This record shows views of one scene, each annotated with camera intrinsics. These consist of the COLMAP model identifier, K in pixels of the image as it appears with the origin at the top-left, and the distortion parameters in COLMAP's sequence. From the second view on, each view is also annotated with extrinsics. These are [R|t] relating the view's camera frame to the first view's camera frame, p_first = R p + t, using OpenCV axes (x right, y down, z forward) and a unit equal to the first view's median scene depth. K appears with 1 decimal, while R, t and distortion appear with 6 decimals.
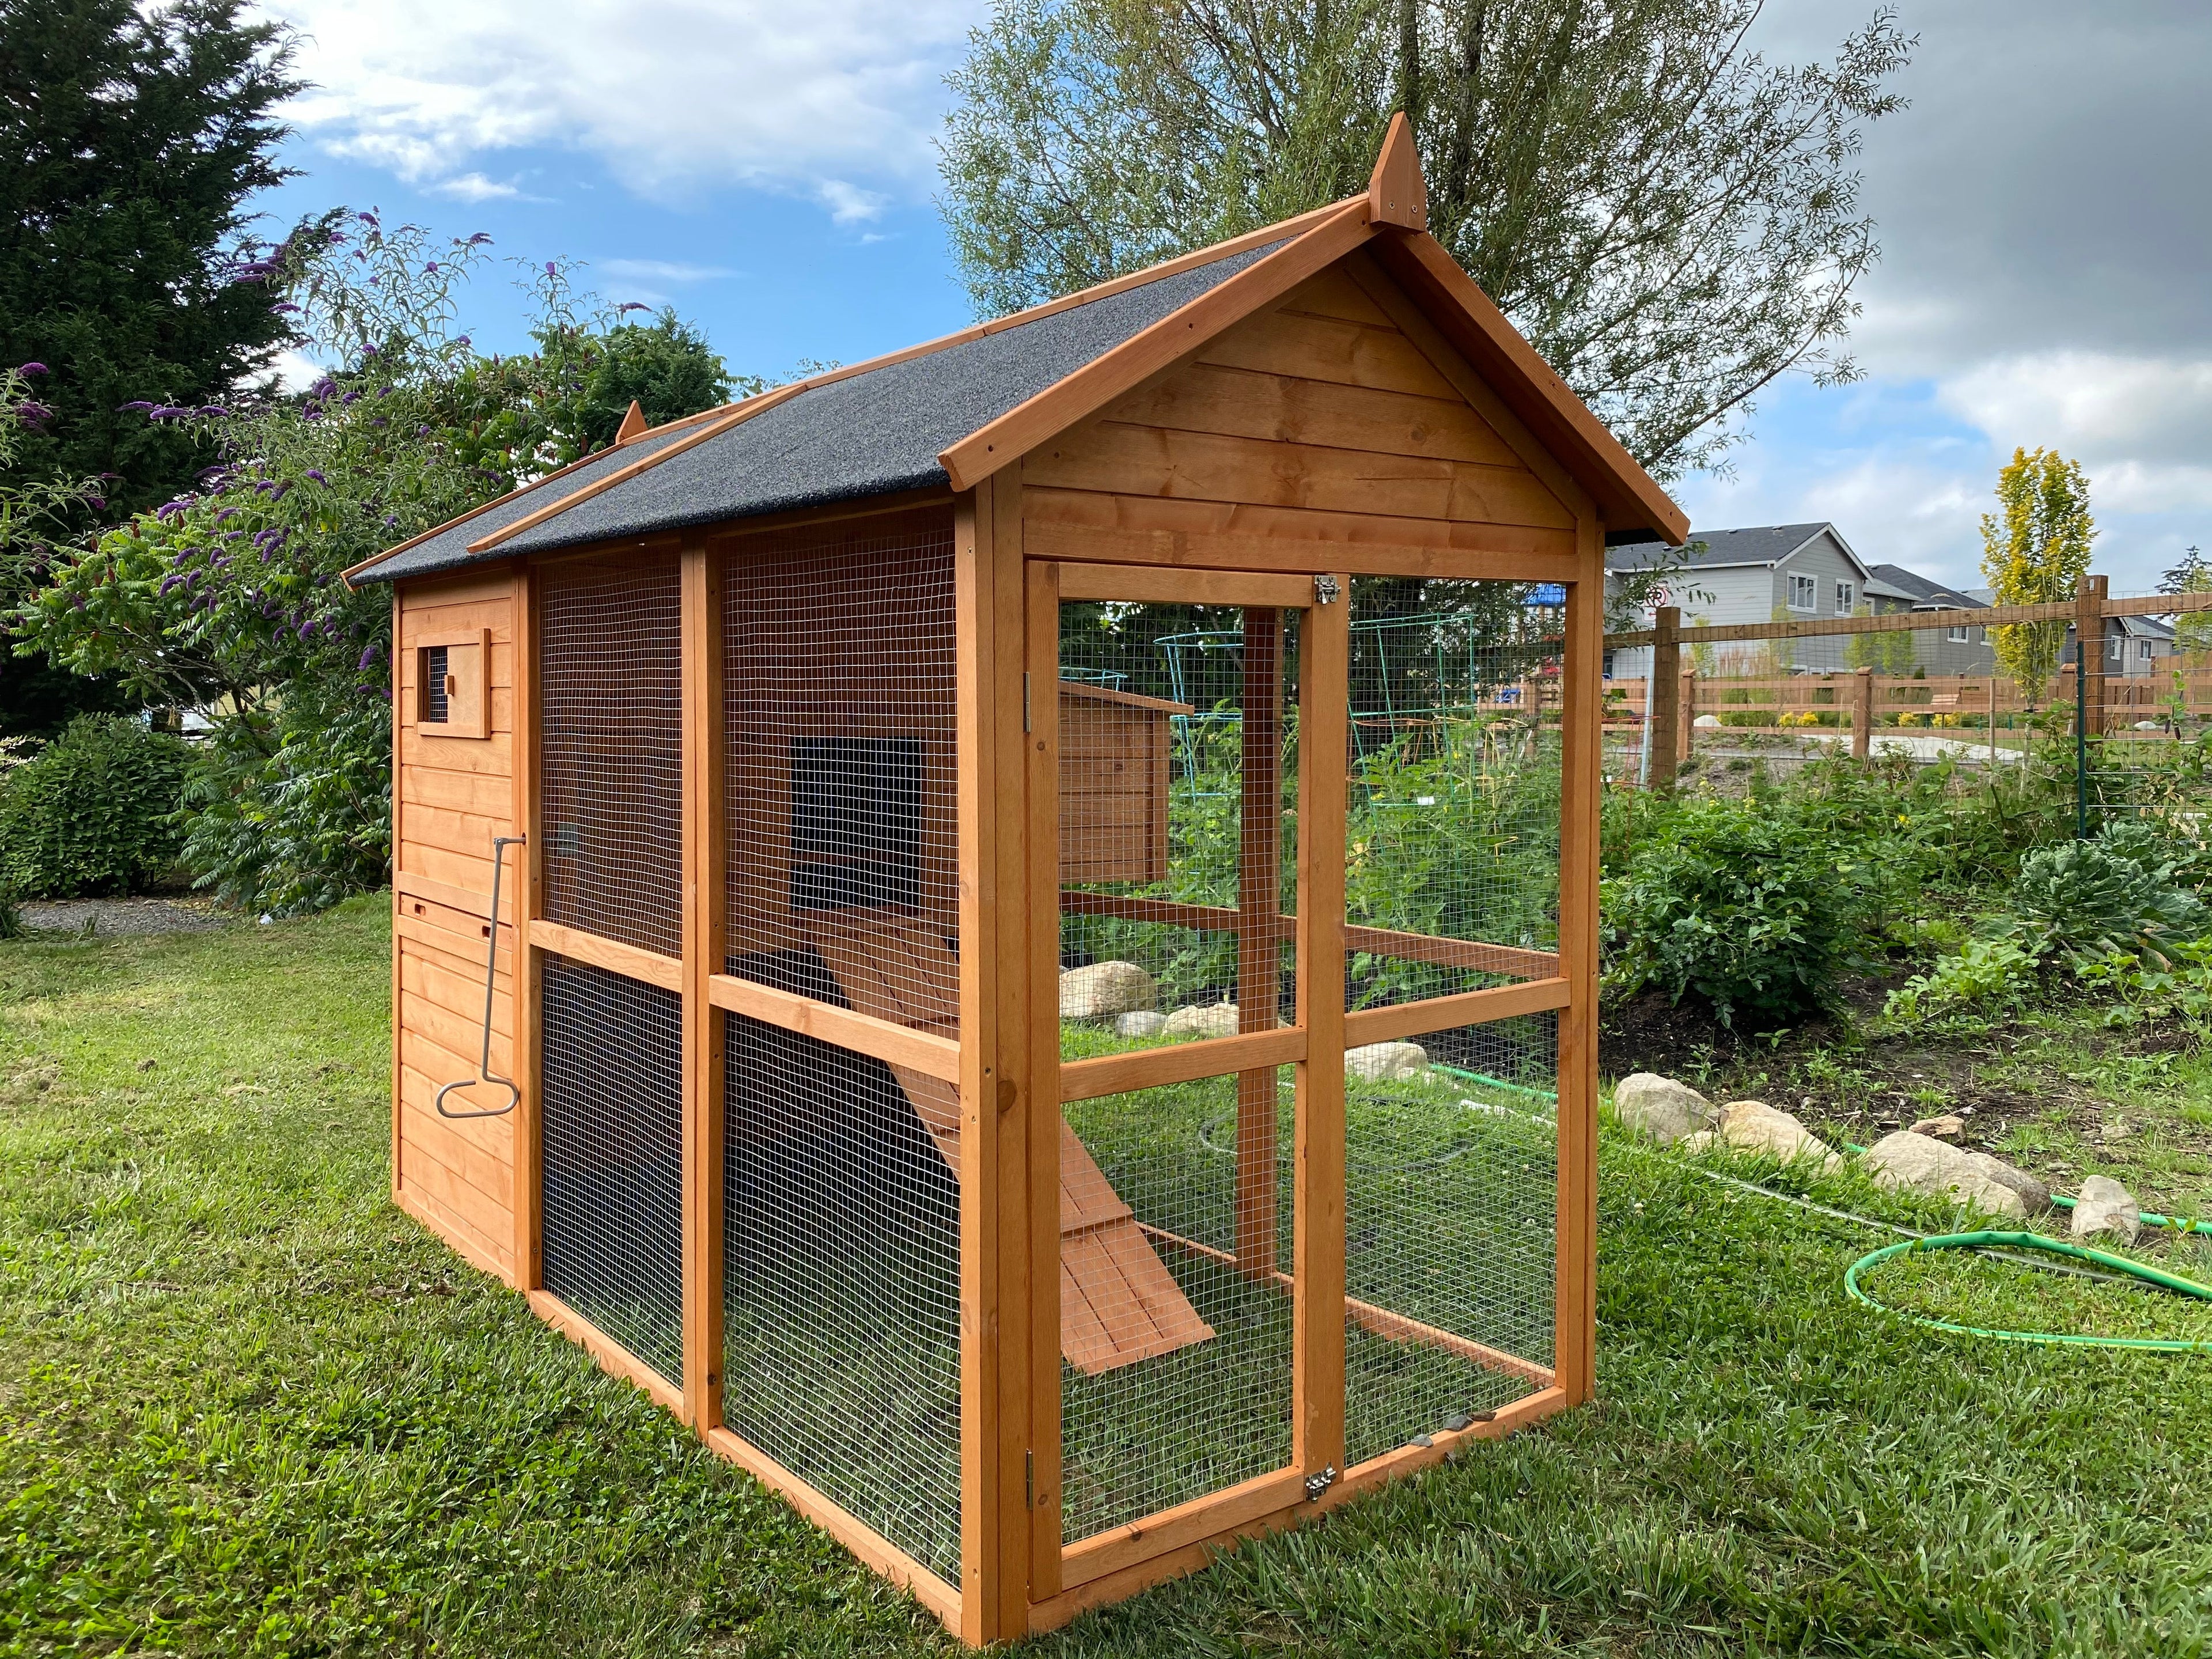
lens RADIAL K [[1730.5, 0, 1106.5], [0, 1730.5, 850.1], [0, 0, 1]] dist [0.029689, -0.010094]
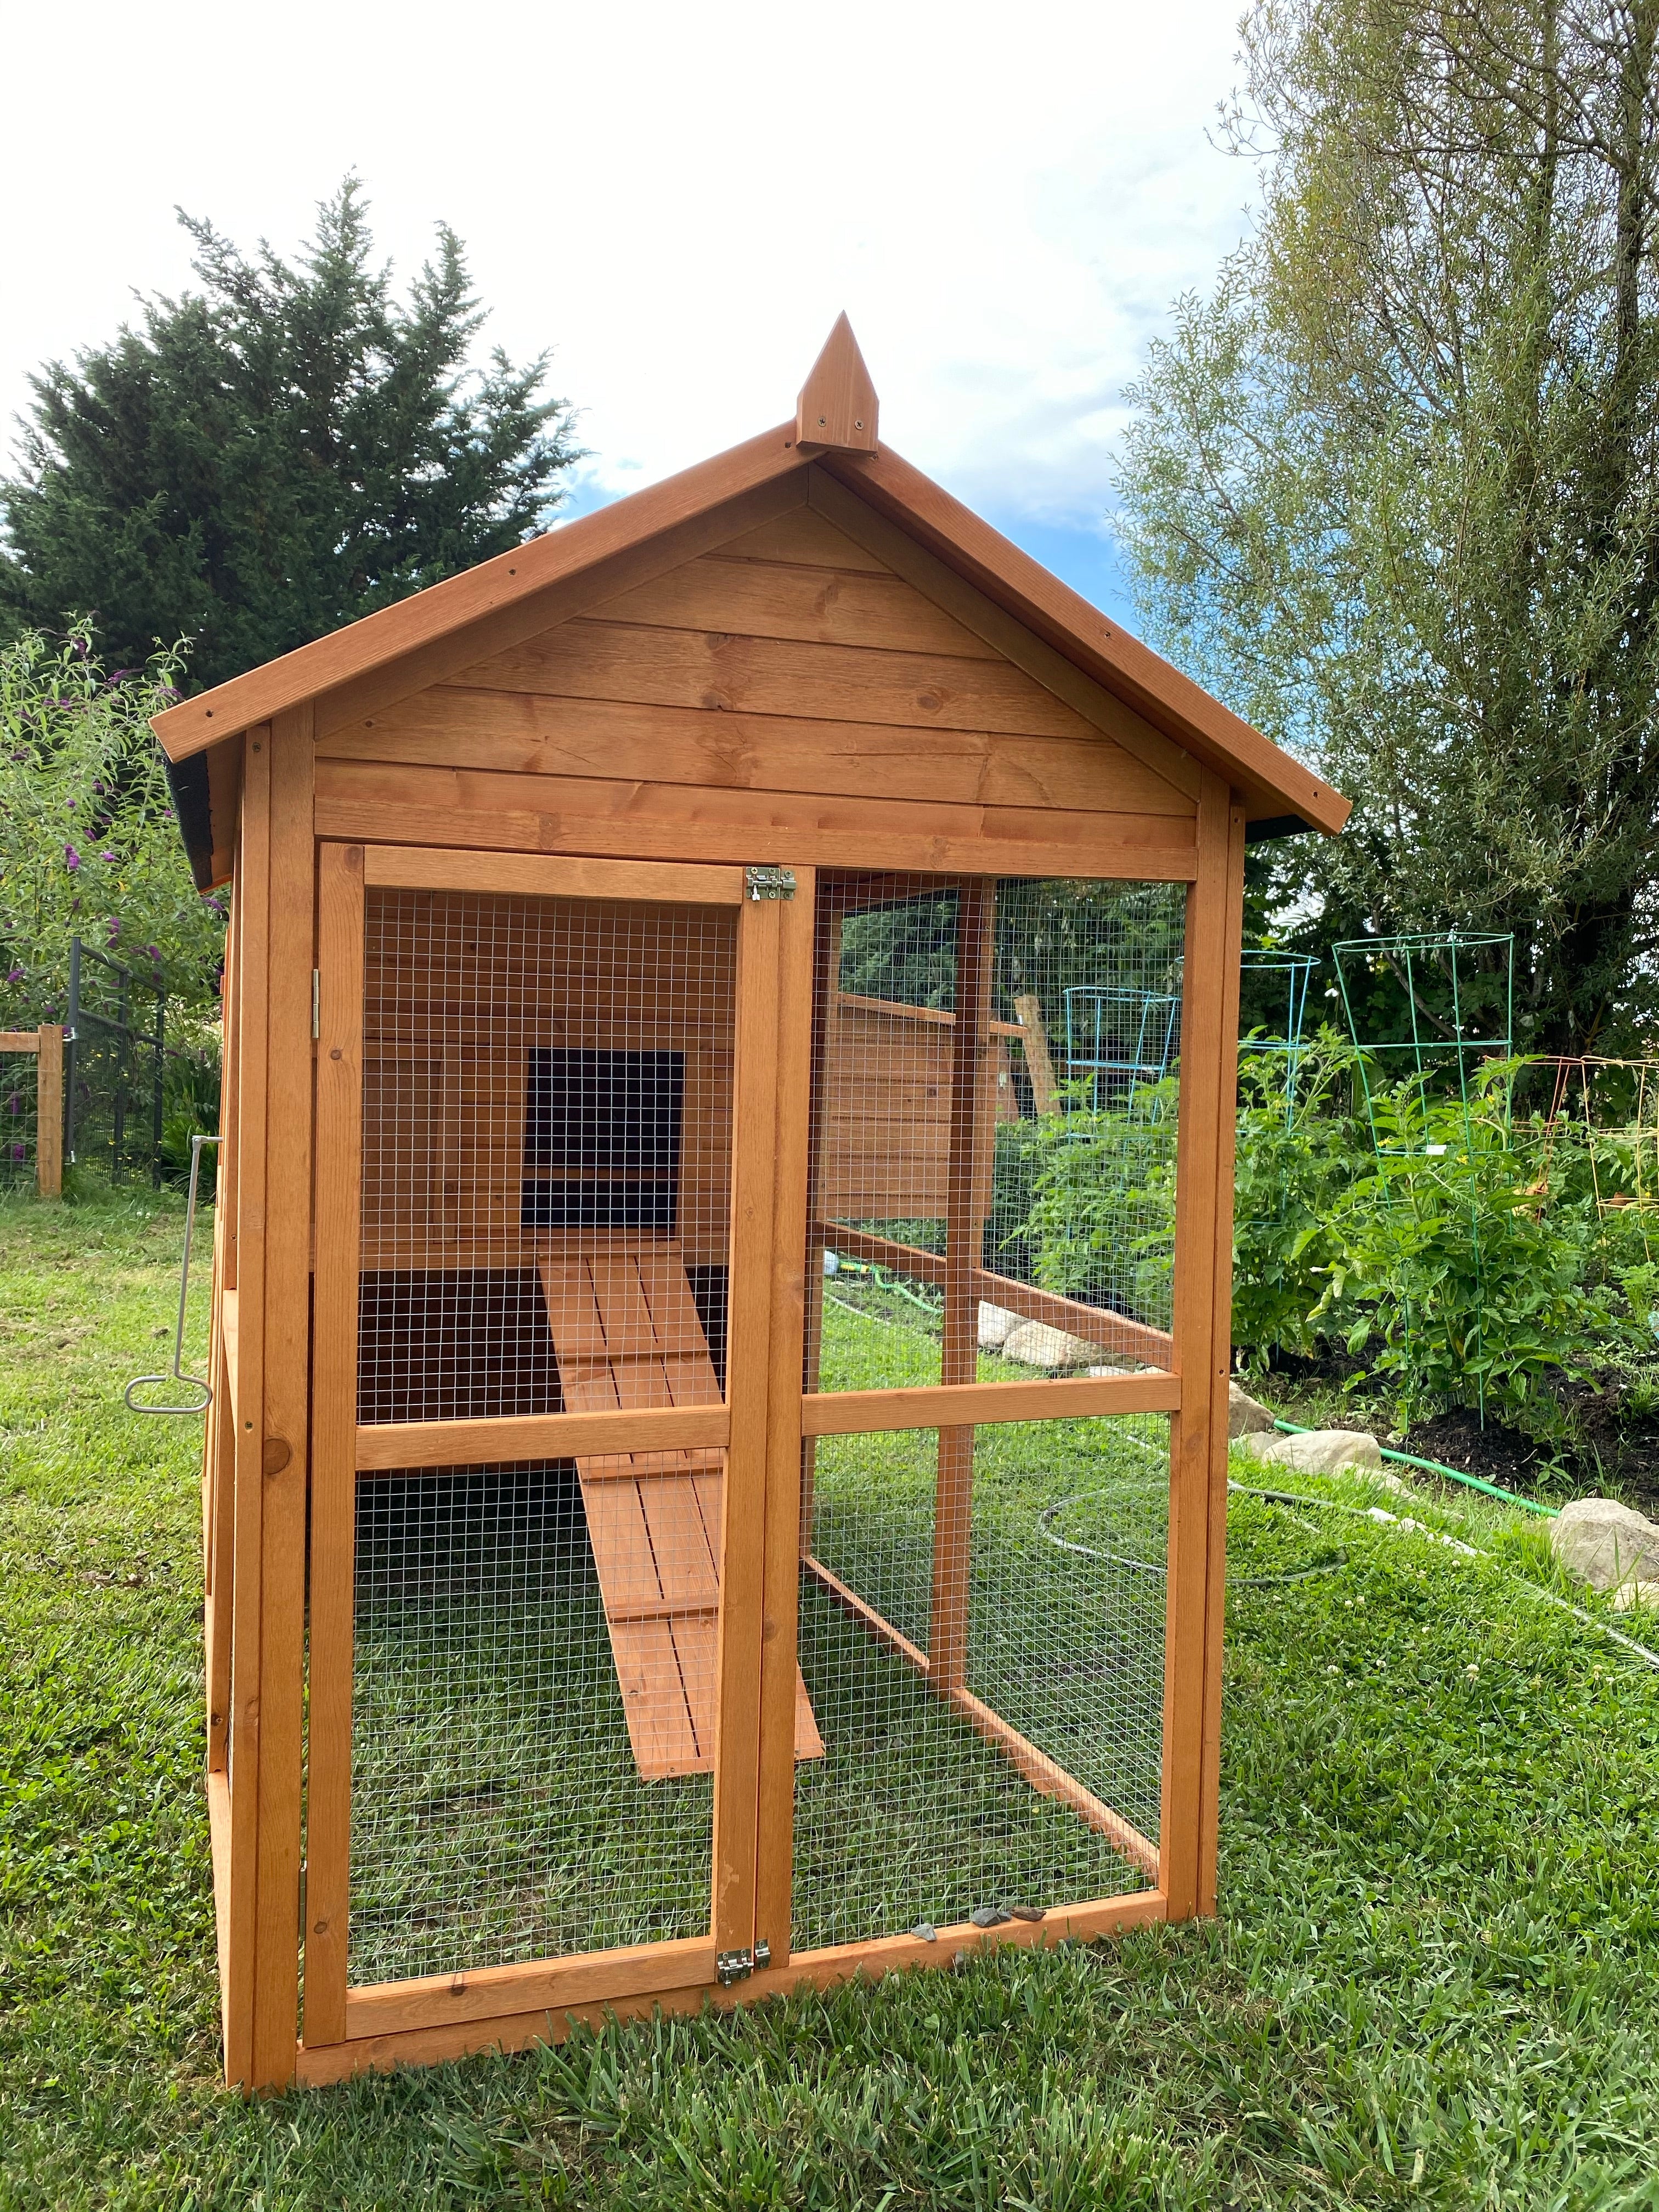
lens RADIAL K [[1730.5, 0, 830.7], [0, 1730.5, 1091.4], [0, 0, 1]] dist [0.029689, -0.010094]
pose [[0.949180, 0.042556, -0.311843, 0.304381], [-0.057119, 0.997655, -0.037710, -0.014324], [0.309507, 0.053606, 0.949385, 0.157595]]
